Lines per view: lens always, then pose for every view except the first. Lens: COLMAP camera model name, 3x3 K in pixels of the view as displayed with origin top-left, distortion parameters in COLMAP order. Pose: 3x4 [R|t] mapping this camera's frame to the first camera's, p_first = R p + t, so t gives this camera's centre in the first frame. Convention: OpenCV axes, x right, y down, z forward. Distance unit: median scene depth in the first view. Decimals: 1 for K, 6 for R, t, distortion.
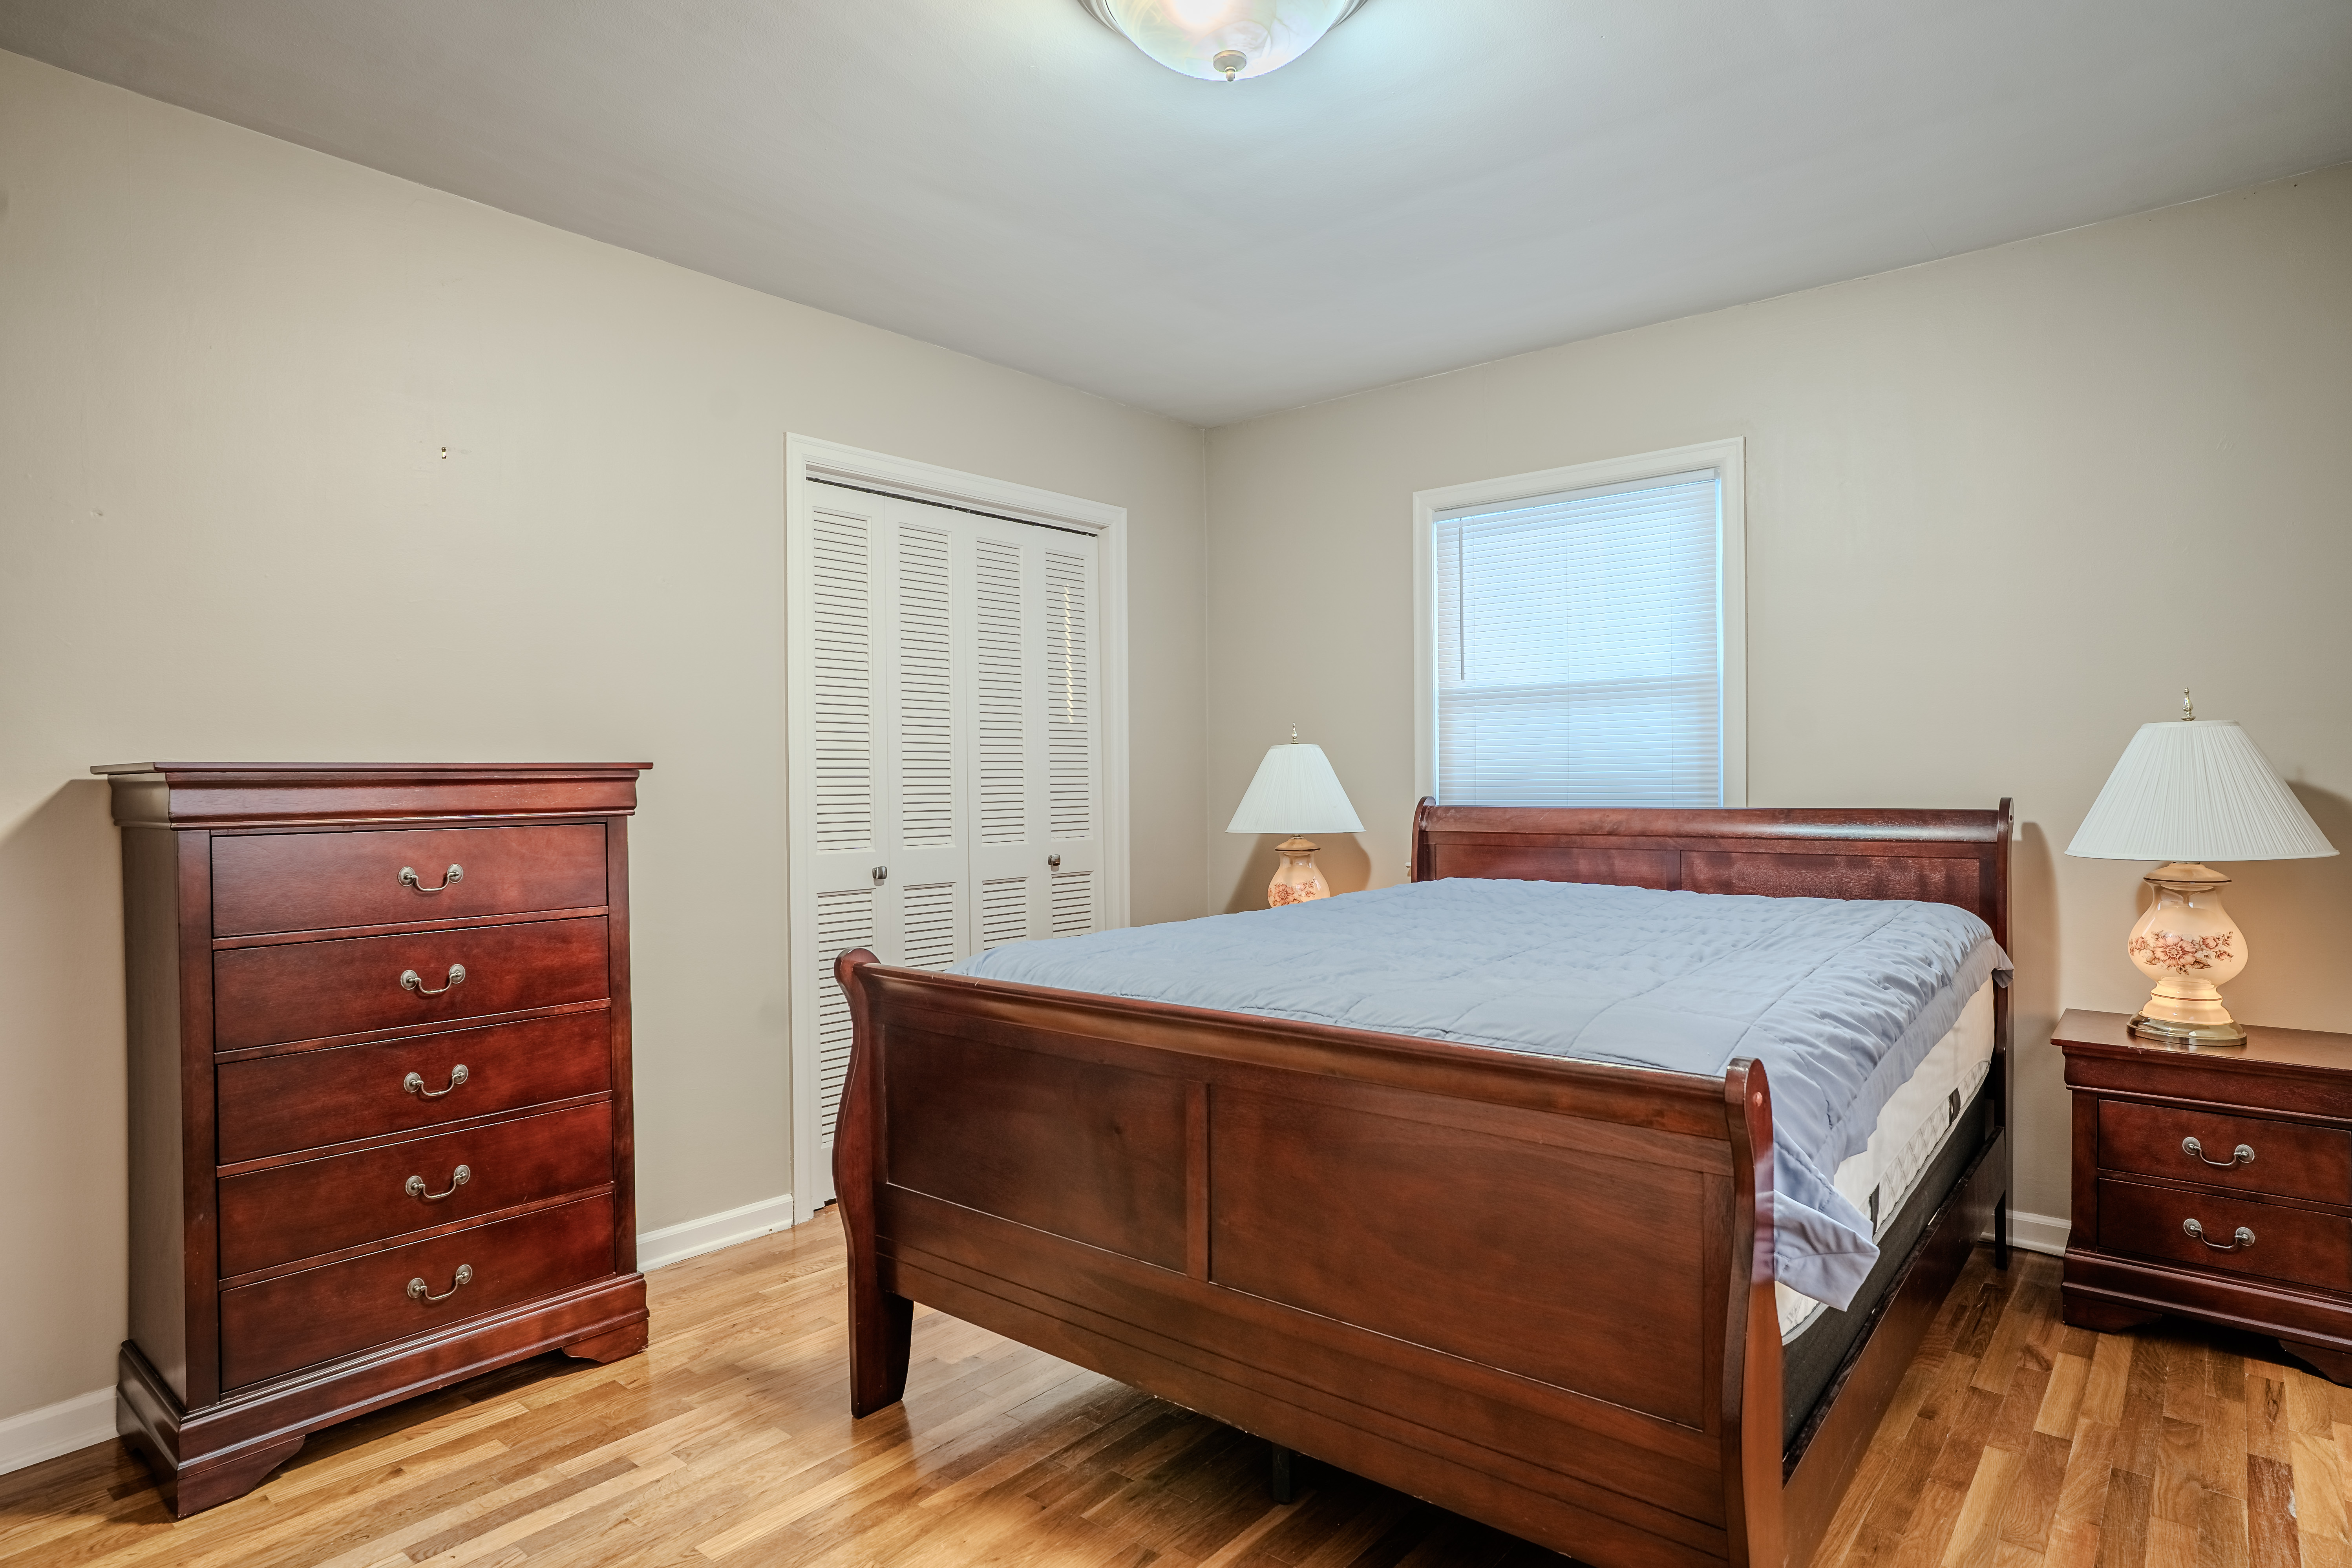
lens RADIAL K [[1318.7, 0, 1177.6], [0, 1318.7, 782.6], [0, 0, 1]] dist [-0.060489, 0.048088]
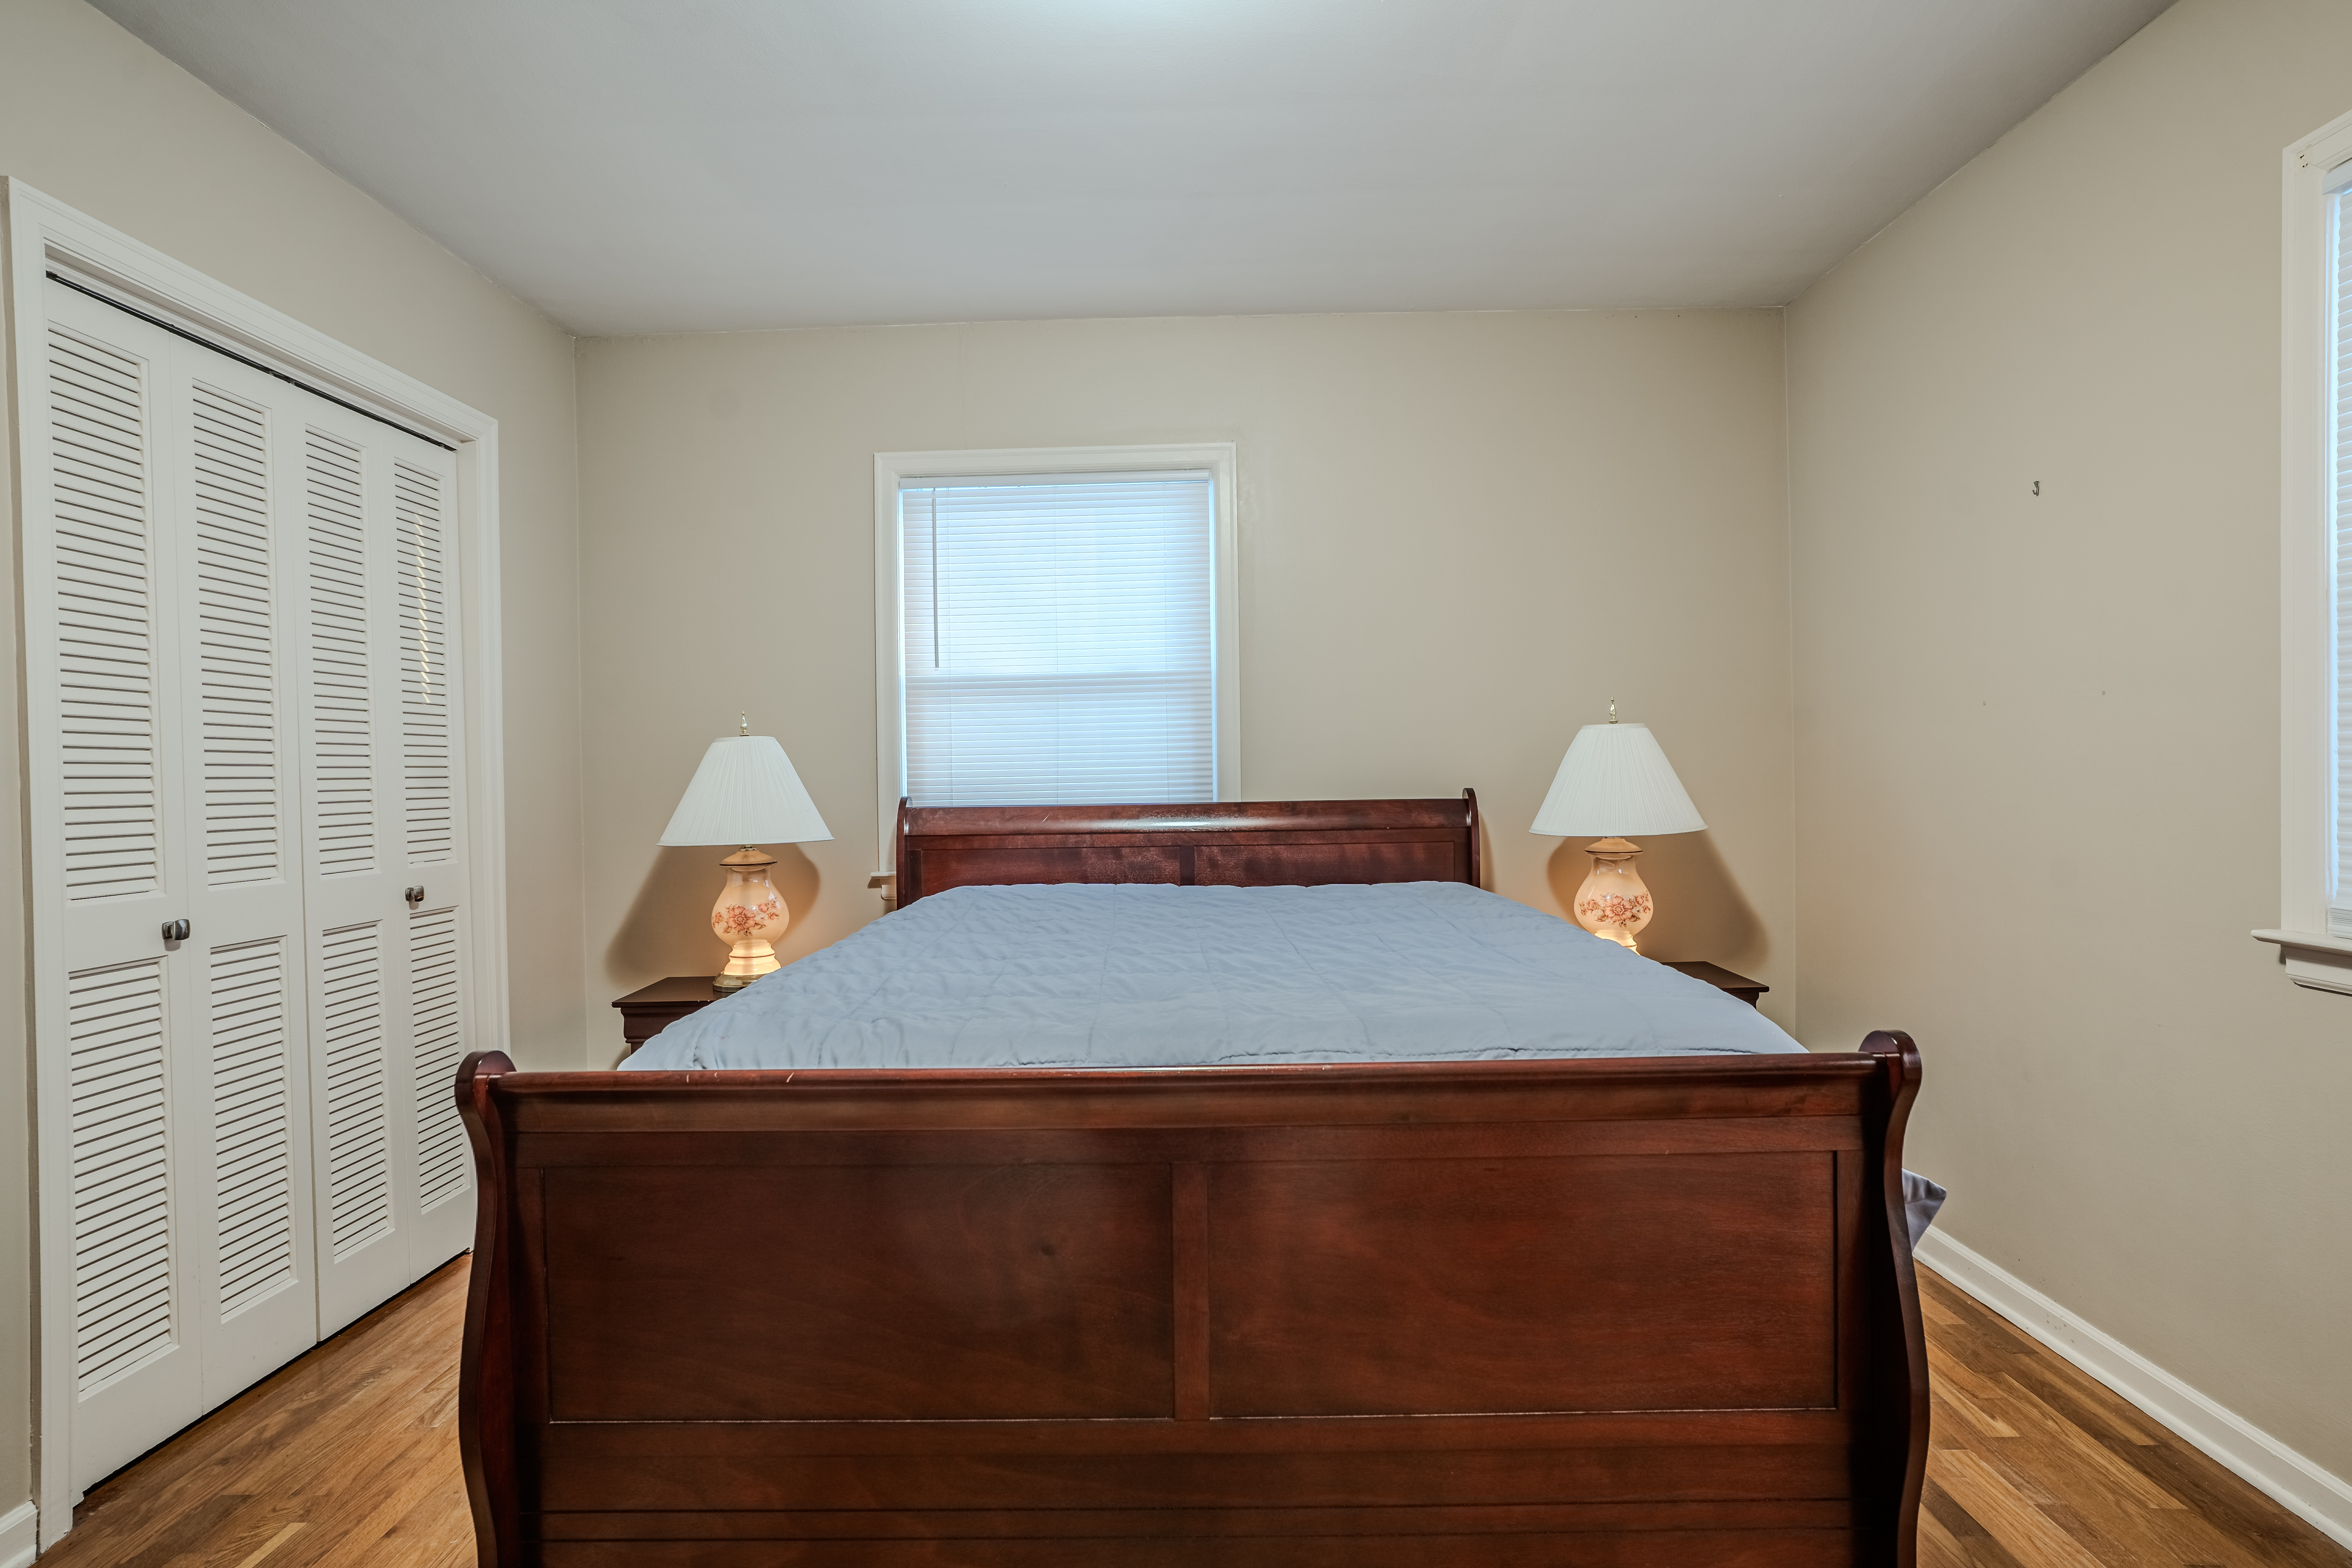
lens RADIAL K [[1318.7, 0, 1177.6], [0, 1318.7, 782.6], [0, 0, 1]] dist [-0.060489, 0.048088]
pose [[0.772997, -0.008052, 0.634358, -0.251122], [0.010811, 0.999941, -0.000481, 0.003538], [-0.634317, 0.007230, 0.773039, 0.218371]]
